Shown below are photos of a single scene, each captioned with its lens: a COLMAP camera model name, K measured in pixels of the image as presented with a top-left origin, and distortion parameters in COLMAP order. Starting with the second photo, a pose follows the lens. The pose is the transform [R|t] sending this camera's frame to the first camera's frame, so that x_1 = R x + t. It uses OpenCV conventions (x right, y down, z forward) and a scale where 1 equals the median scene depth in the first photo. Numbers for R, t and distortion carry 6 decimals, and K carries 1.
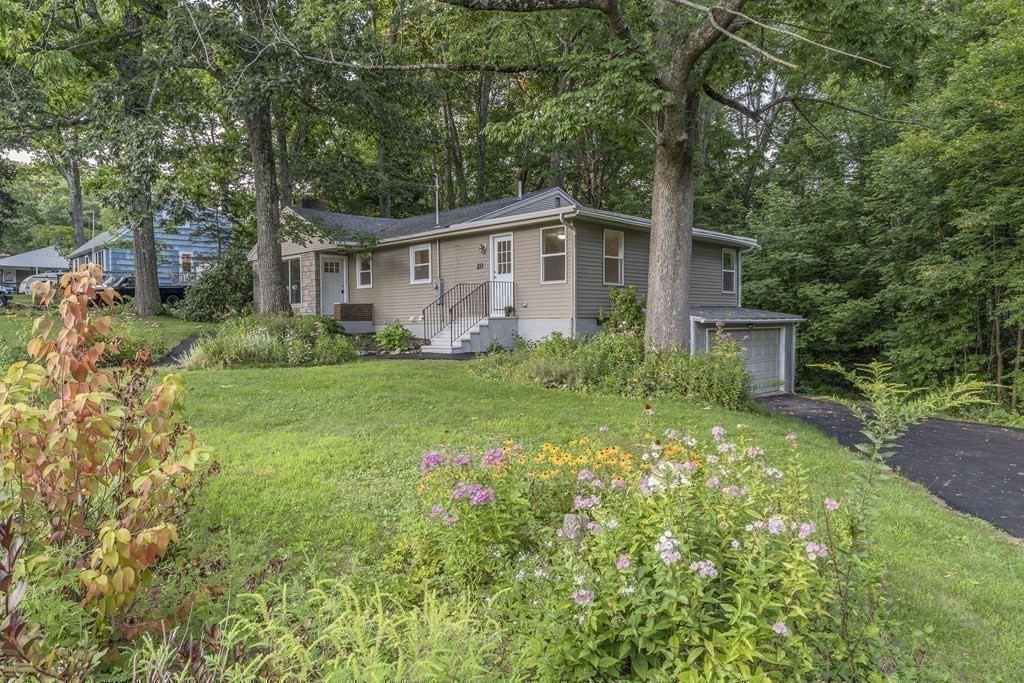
lens RADIAL K [[703.4, 0, 512.0], [0, 703.4, 341.5], [0, 0, 1]] dist [-0.003177, -0.001155]
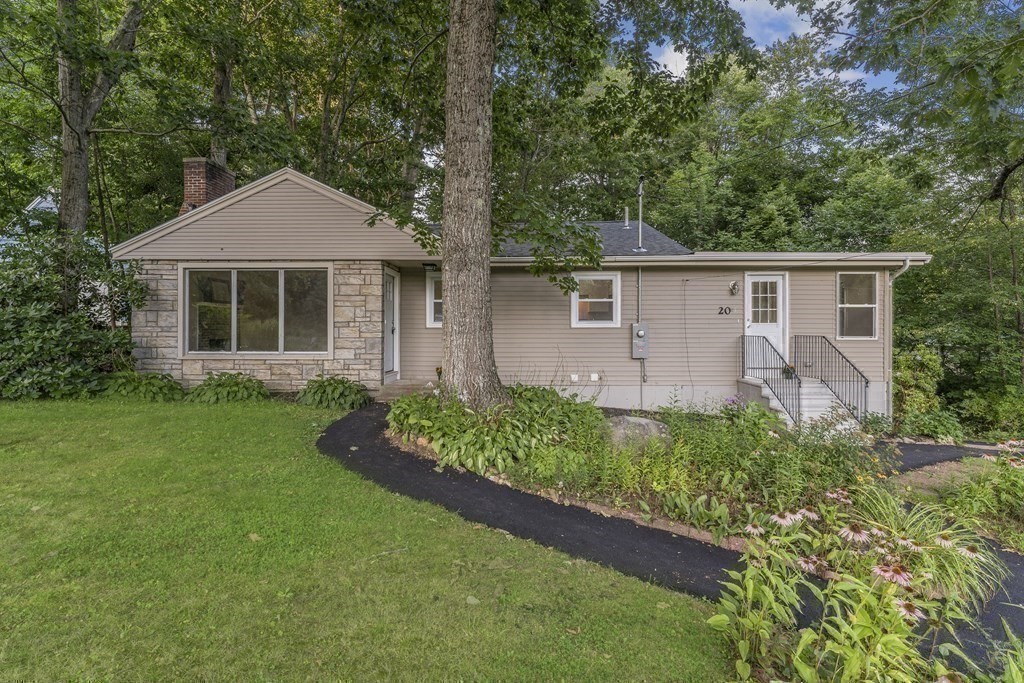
lens RADIAL K [[490.8, 0, 512.0], [0, 490.8, 341.5], [0, 0, 1]] dist [-0.002253, -0.000338]
pose [[0.712430, -0.002982, 0.701737, -0.536562], [0.009566, 0.999939, -0.005462, -0.067512], [-0.701678, 0.010604, 0.712415, 0.723805]]
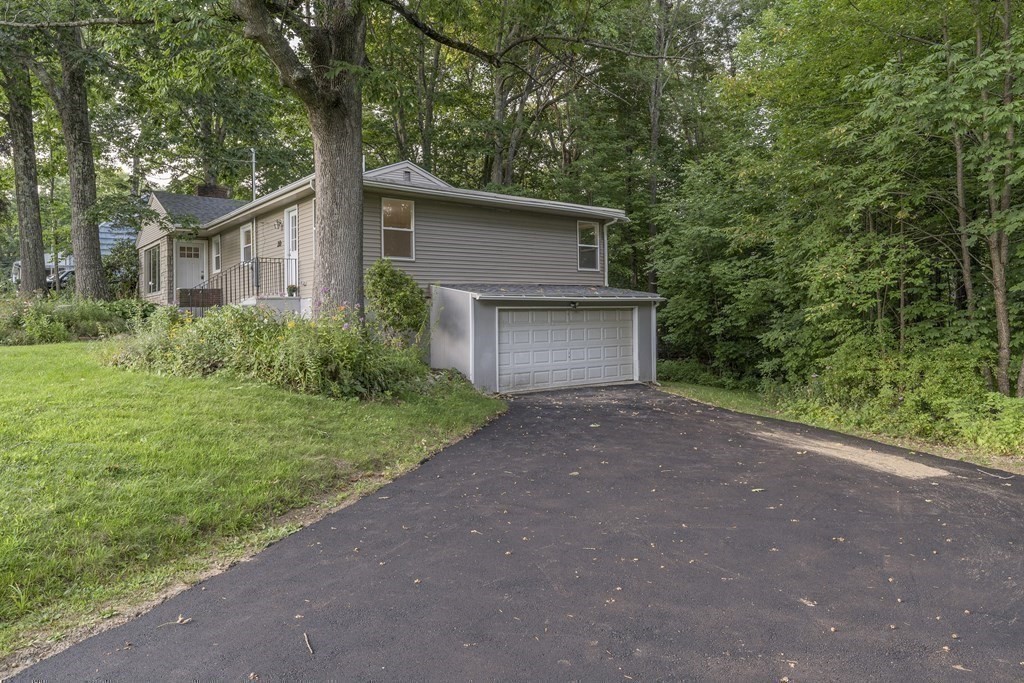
lens RADIAL K [[703.4, 0, 512.0], [0, 703.4, 341.5], [0, 0, 1]] dist [-0.003177, -0.001155]
pose [[0.992938, -0.004879, -0.118532, 0.342623], [0.005274, 0.999982, 0.003019, 0.019629], [0.118515, -0.003623, 0.992946, 0.101586]]
